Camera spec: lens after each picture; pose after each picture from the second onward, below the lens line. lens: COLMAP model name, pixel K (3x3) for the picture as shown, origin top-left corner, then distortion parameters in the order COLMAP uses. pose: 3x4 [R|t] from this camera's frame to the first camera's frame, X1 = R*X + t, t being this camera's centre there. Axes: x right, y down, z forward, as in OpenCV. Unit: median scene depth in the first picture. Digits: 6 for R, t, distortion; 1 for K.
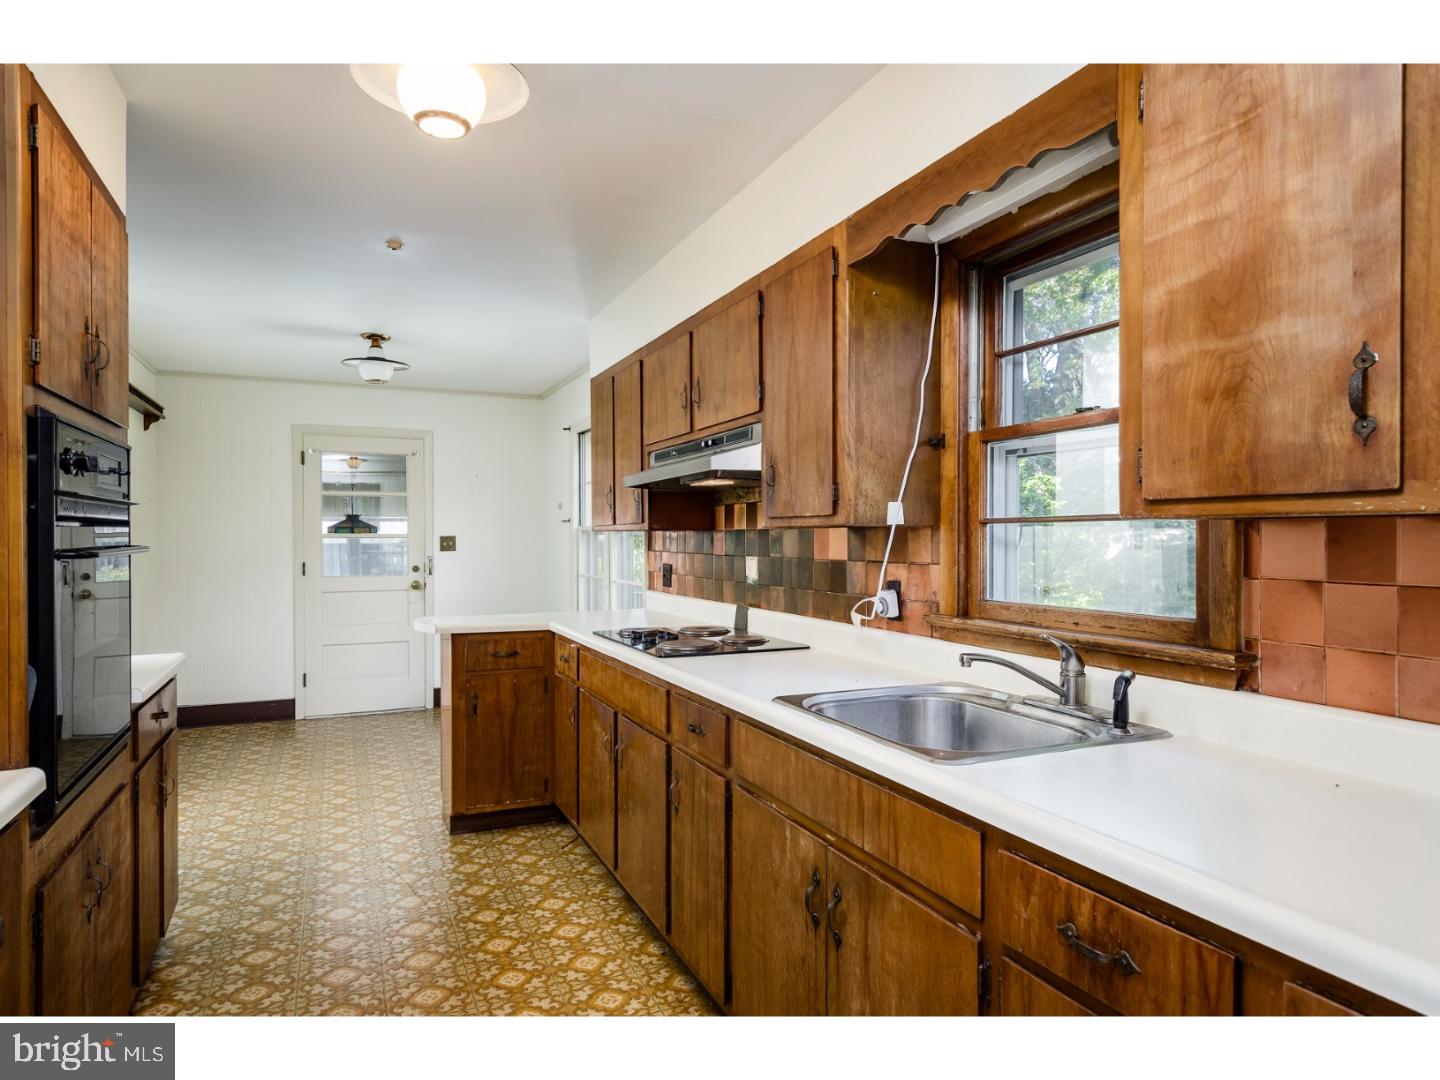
lens RADIAL K [[860.1, 0, 711.6], [0, 860.1, 544.1], [0, 0, 1]] dist [0.022217, -0.013868]
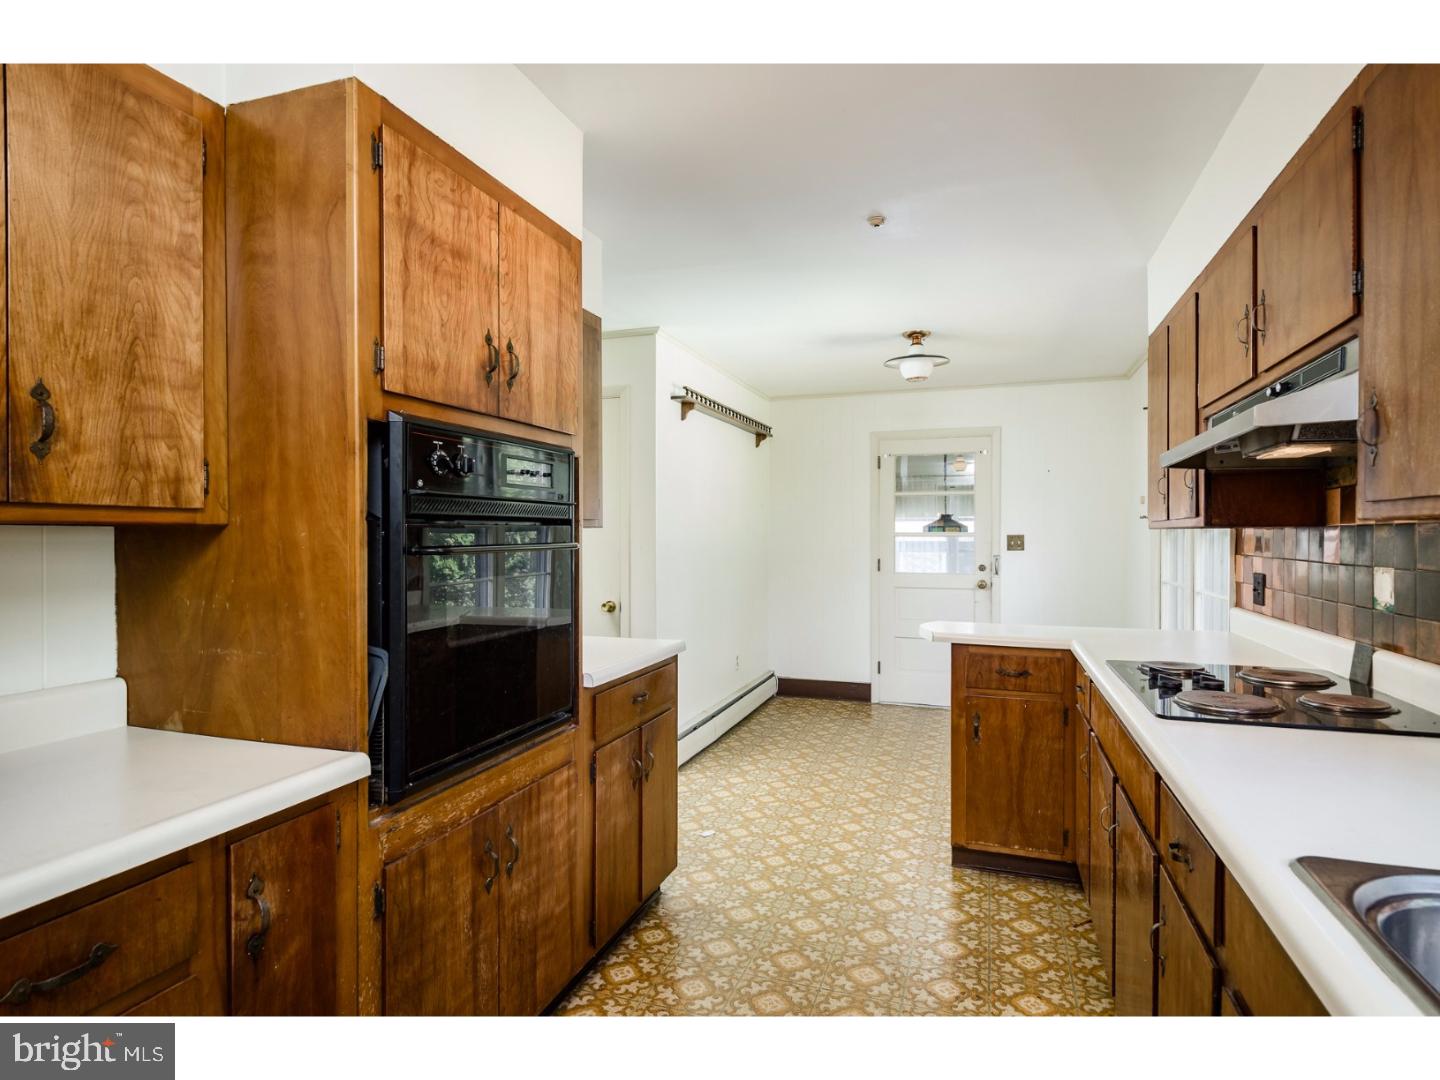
lens RADIAL K [[785.2, 0, 709.5], [0, 785.2, 540.5], [0, 0, 1]] dist [0.015432, -0.008535]
pose [[0.734299, 0.006715, -0.678793, 0.068037], [-0.008186, 0.999966, 0.001037, -0.001614], [0.678777, 0.004795, 0.734329, 0.222115]]
